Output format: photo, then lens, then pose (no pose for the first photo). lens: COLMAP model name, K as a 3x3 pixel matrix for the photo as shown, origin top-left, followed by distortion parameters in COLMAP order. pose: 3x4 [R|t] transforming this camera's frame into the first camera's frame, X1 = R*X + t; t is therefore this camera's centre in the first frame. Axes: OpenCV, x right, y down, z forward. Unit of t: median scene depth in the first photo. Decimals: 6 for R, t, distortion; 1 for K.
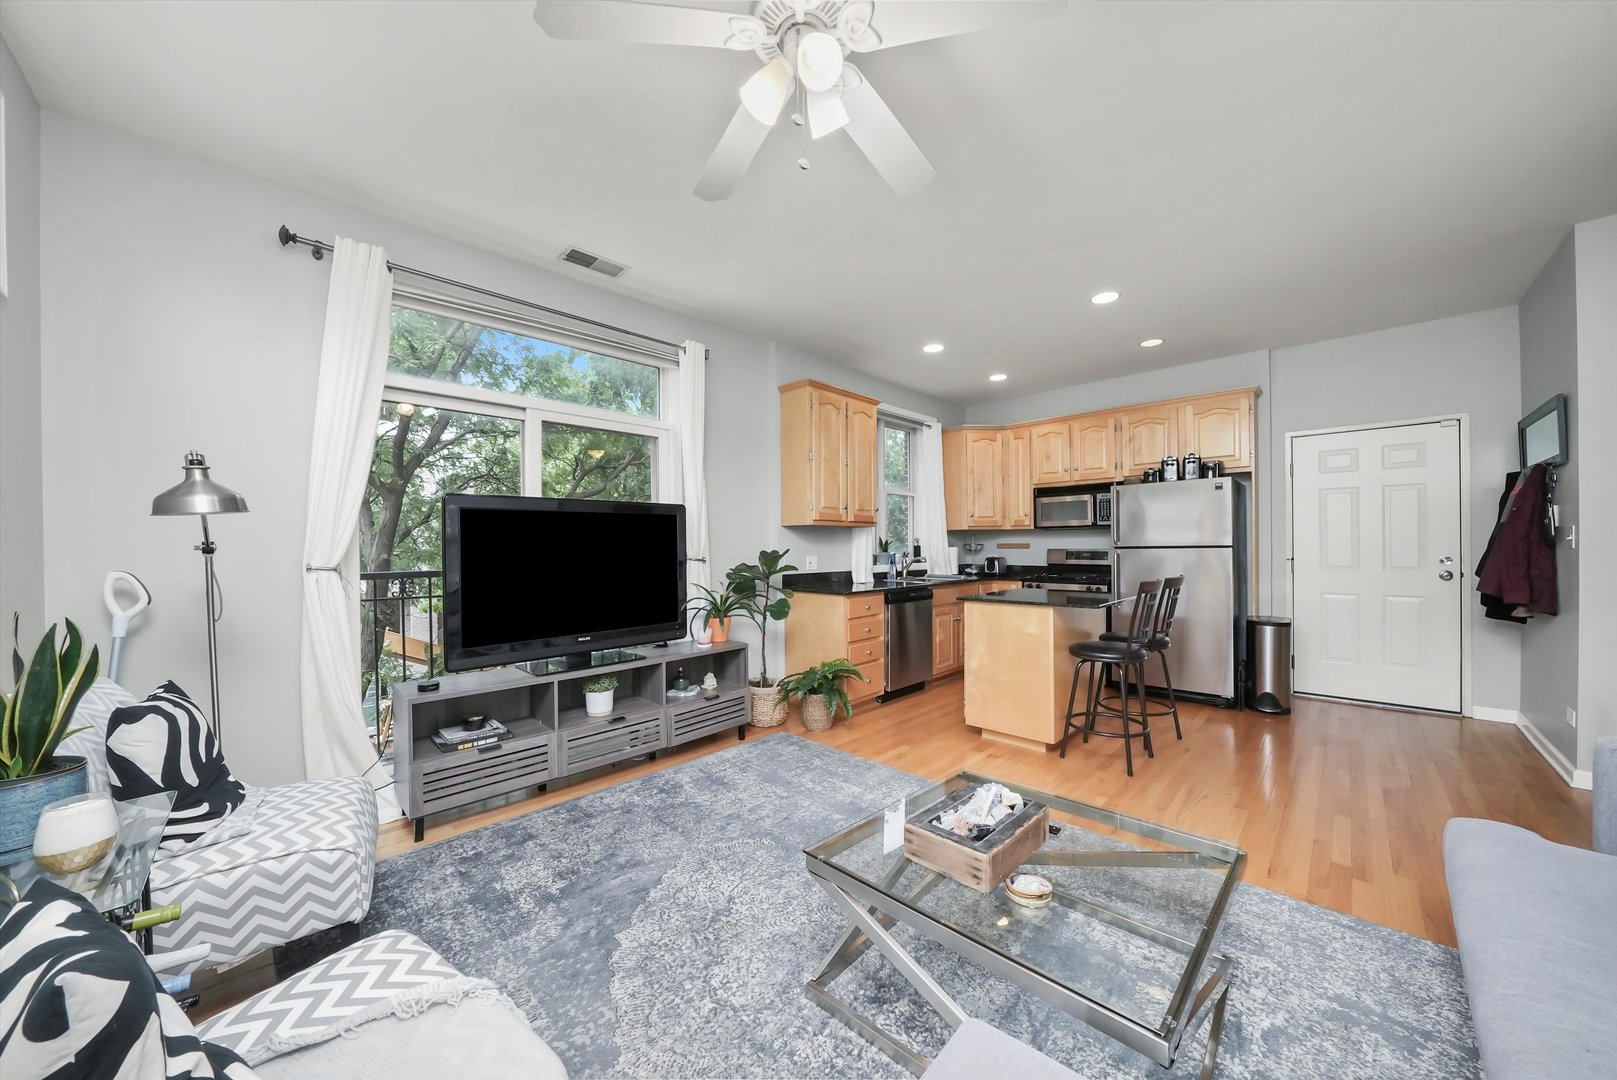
lens RADIAL K [[556.9, 0, 809.4], [0, 556.9, 543.8], [0, 0, 1]] dist [-0.021091, 0.000153]
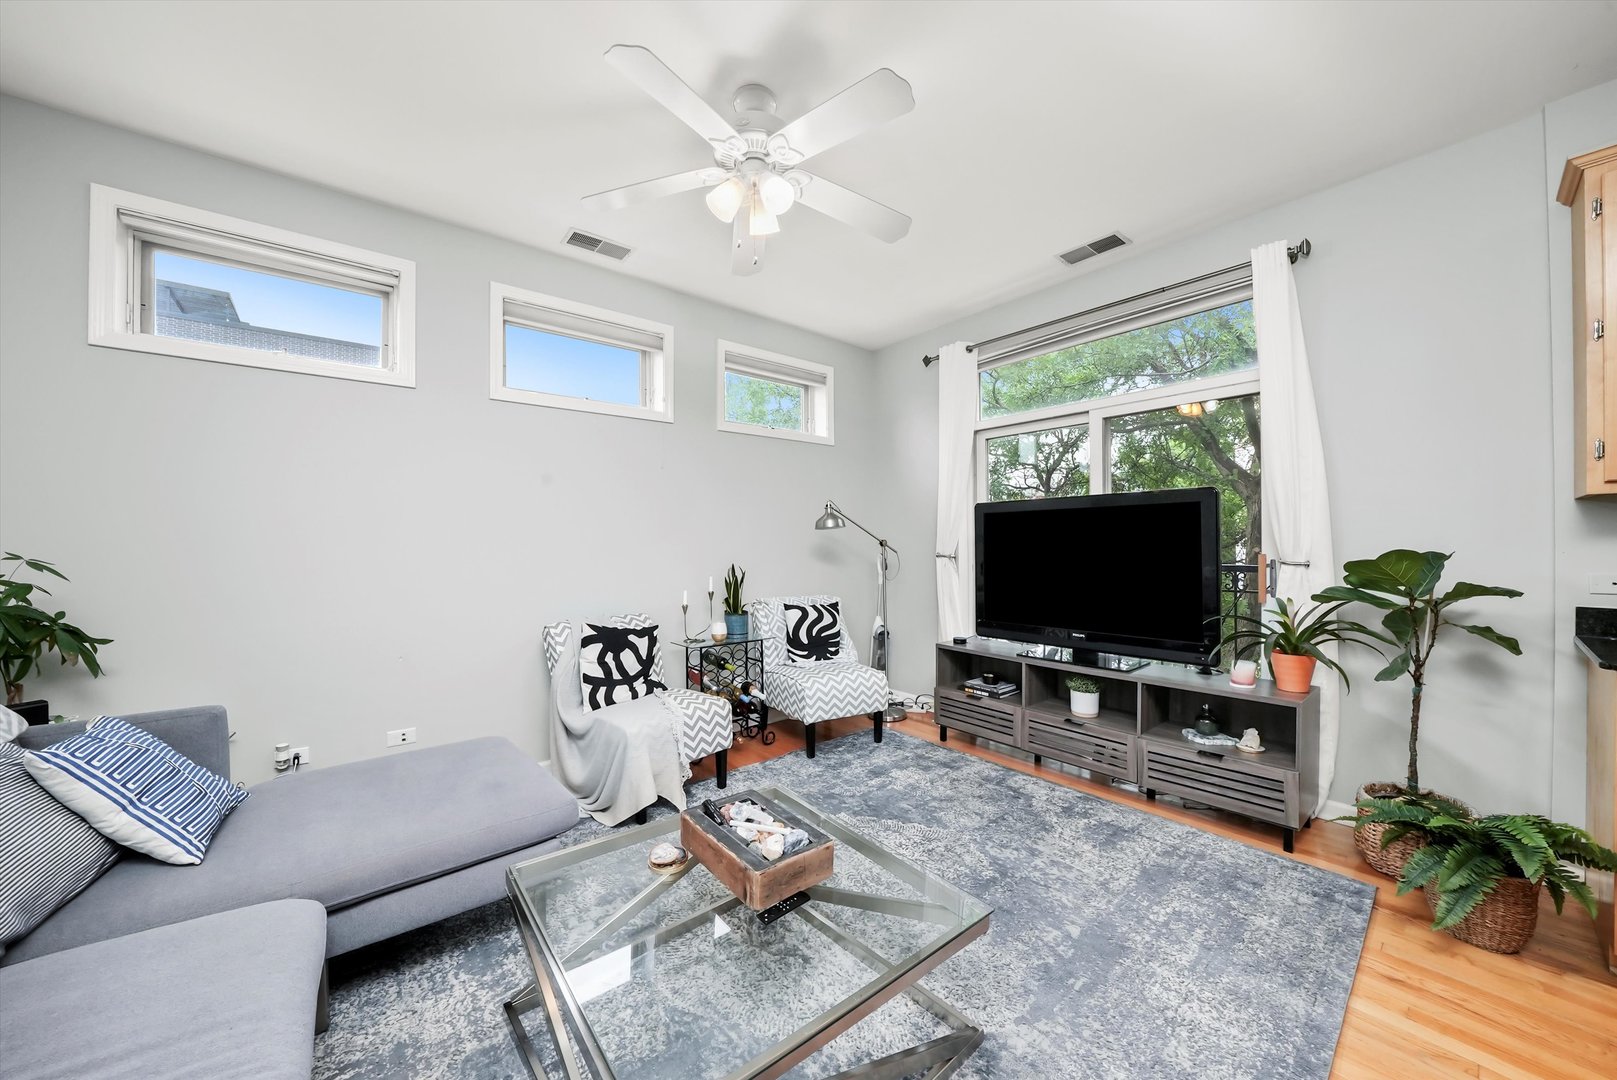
lens RADIAL K [[570.6, 0, 807.6], [0, 570.6, 545.4], [0, 0, 1]] dist [-0.021017, 0.000119]
pose [[-0.108406, 0.011593, -0.994039, 0.453371], [0.007433, 0.999913, 0.010851, -0.003726], [0.994079, -0.006212, -0.108482, 0.427194]]
